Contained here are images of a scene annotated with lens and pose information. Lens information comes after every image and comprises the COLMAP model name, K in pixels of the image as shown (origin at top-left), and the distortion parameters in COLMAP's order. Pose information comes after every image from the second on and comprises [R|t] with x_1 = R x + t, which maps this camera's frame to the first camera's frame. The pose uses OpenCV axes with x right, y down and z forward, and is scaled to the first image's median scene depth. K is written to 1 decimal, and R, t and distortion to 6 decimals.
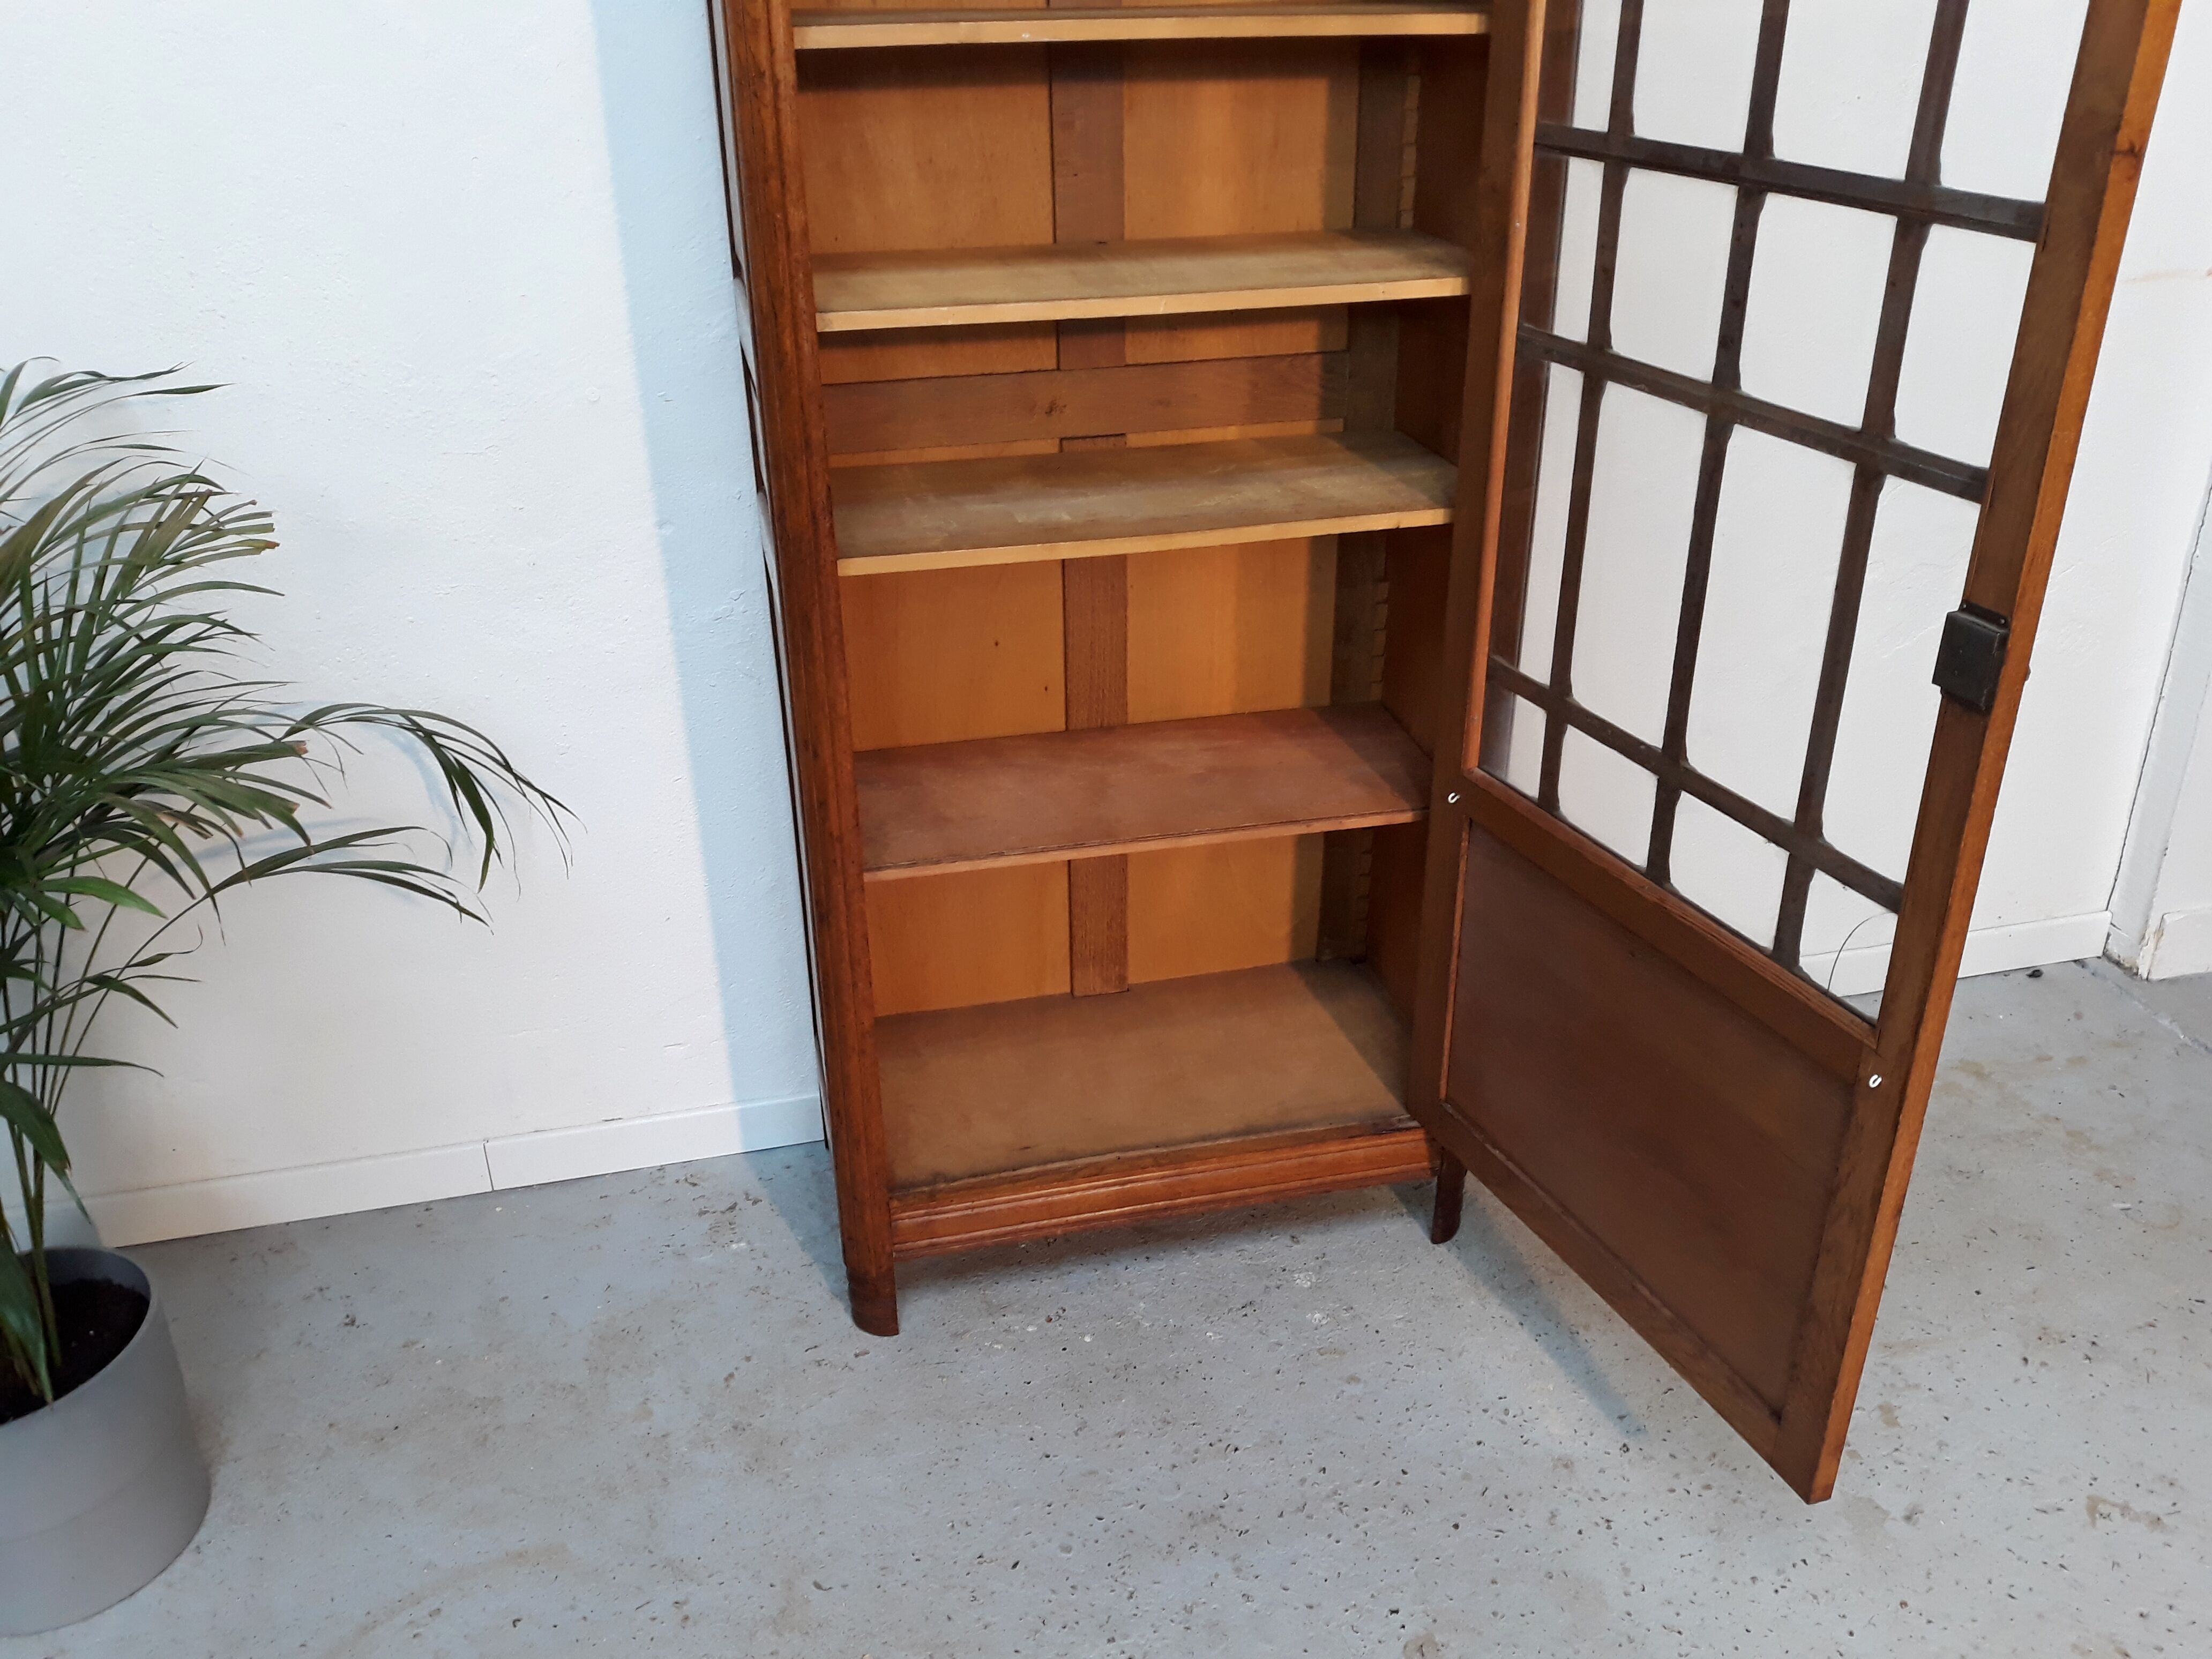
lens RADIAL K [[1764.6, 0, 1106.0], [0, 1764.6, 829.5], [0, 0, 1]] dist [0.065411, -0.116077]
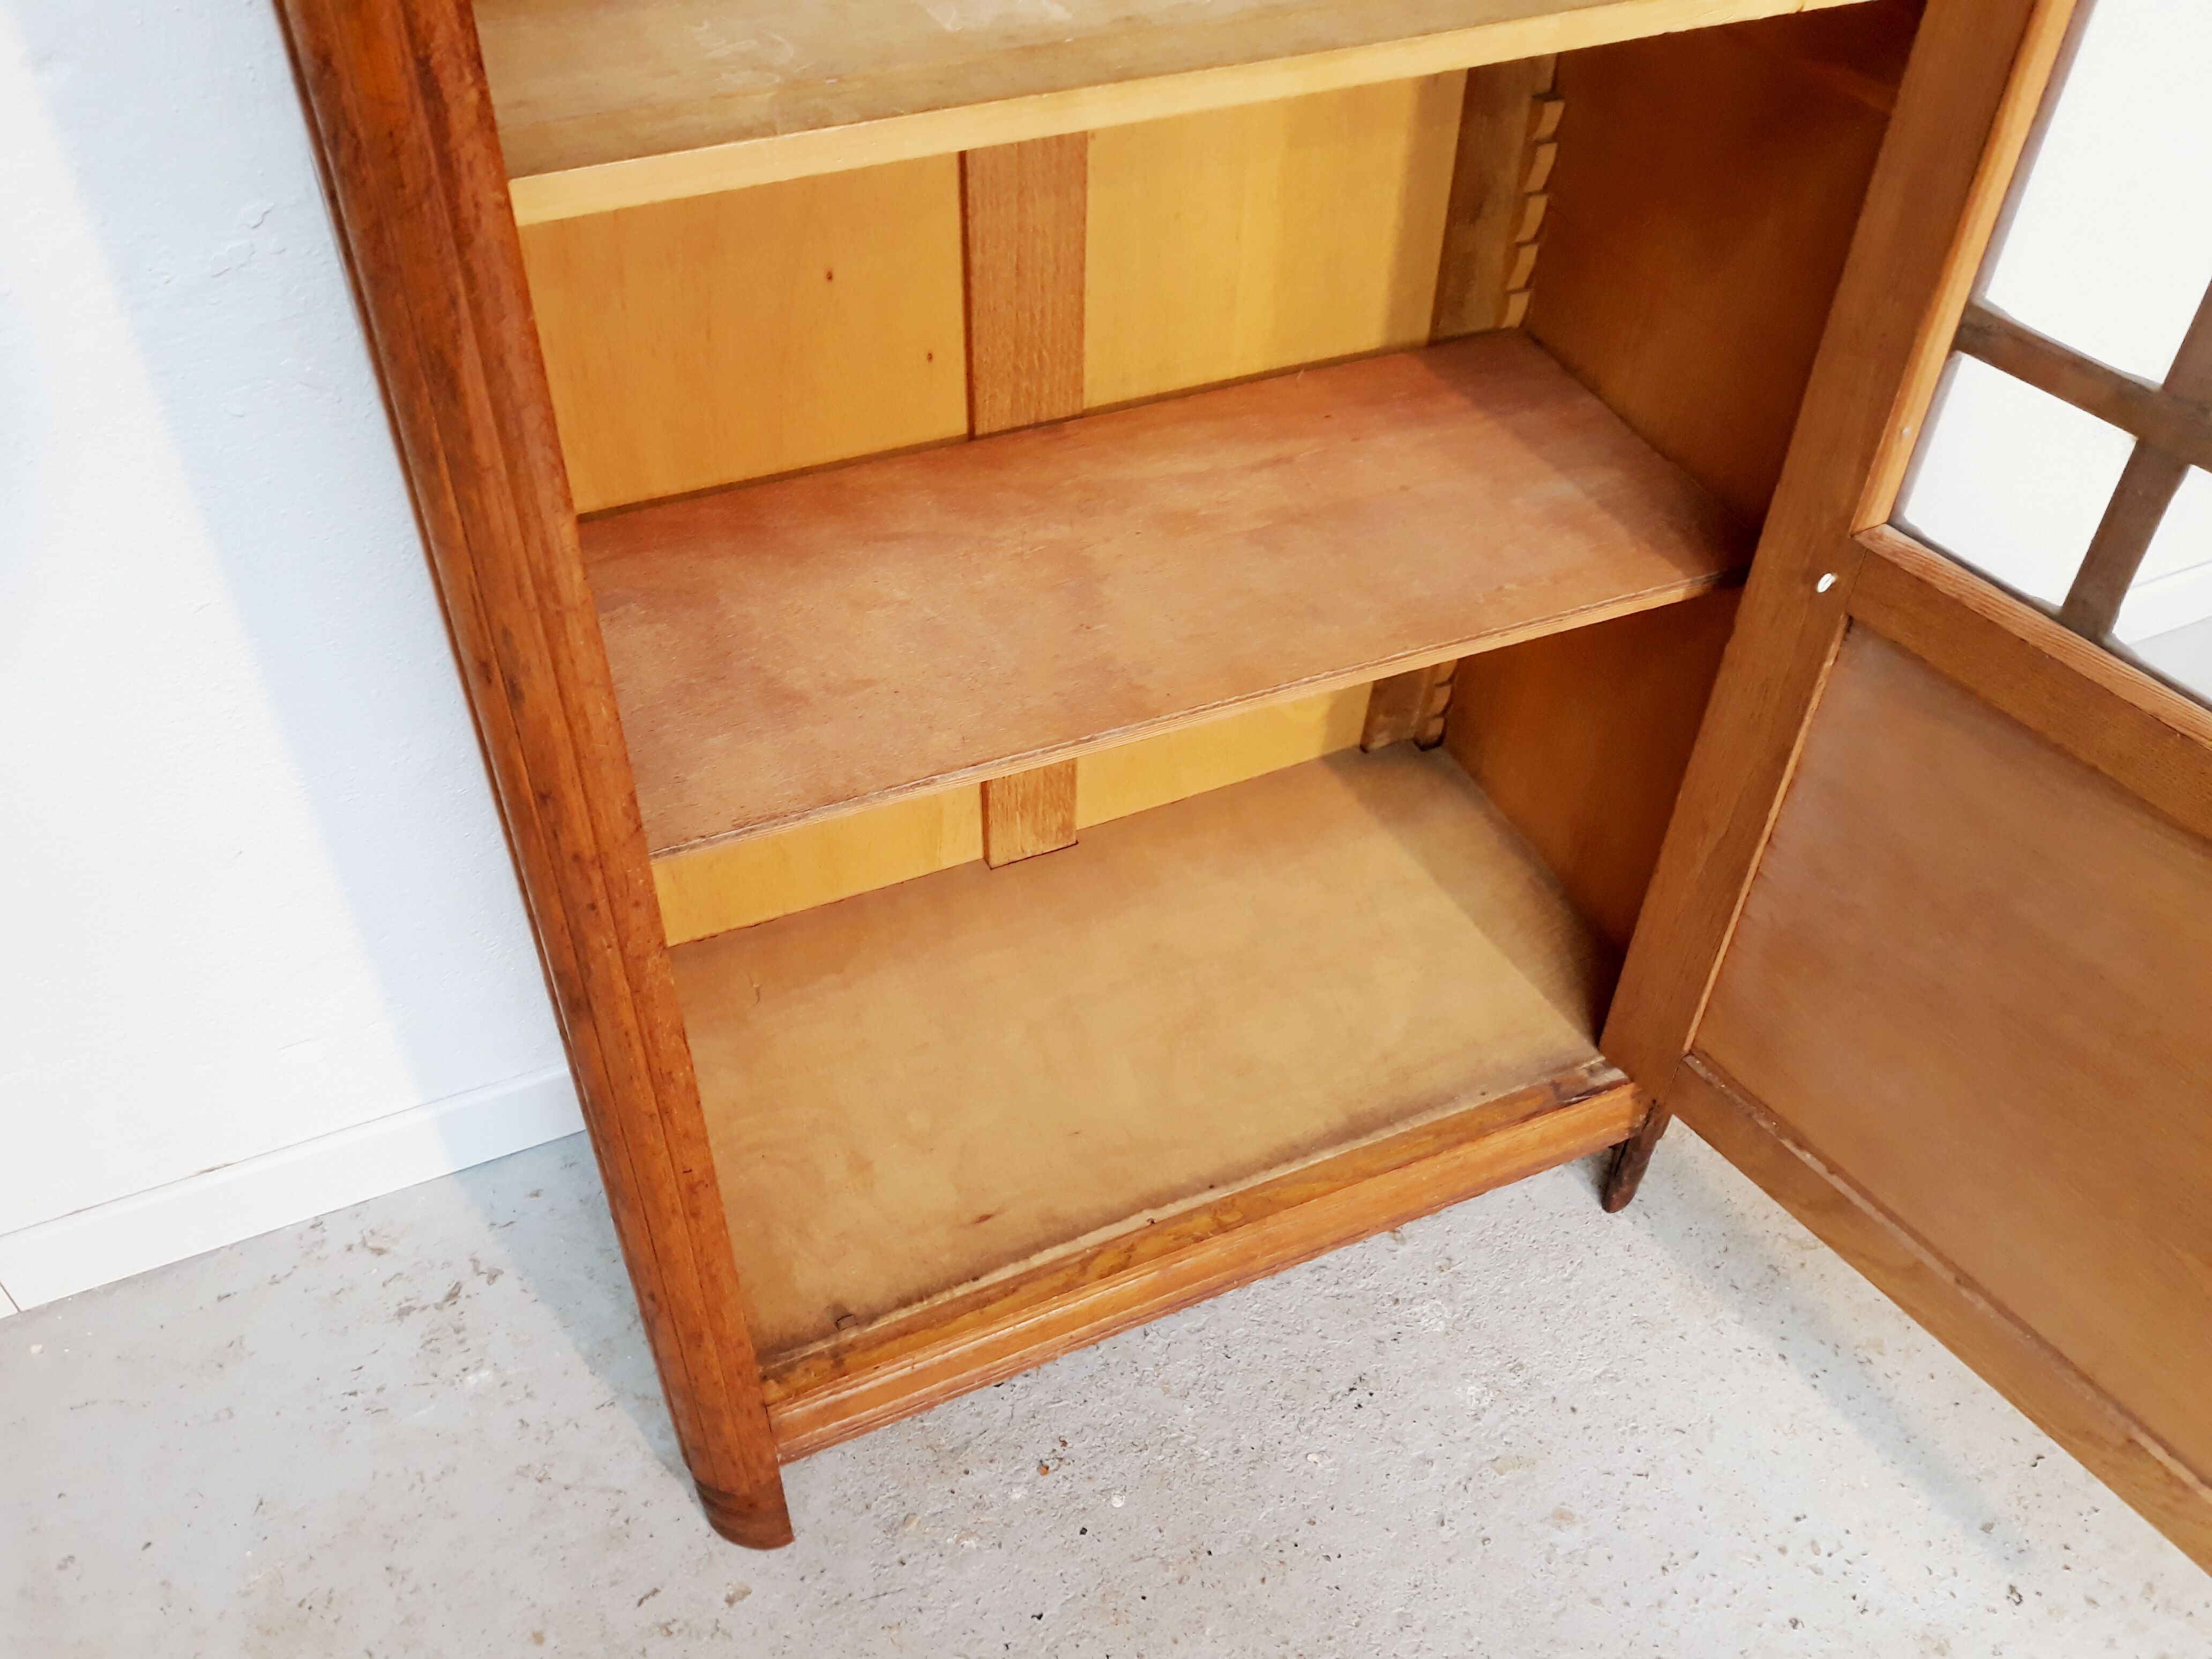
lens RADIAL K [[1810.3, 0, 1091.8], [0, 1810.3, 840.9], [0, 0, 1]] dist [0.041420, -0.131710]
pose [[0.982982, -0.110276, 0.146923, -0.082985], [0.063335, 0.954184, 0.292442, -0.101520], [-0.172441, -0.278160, 0.944929, 0.483252]]
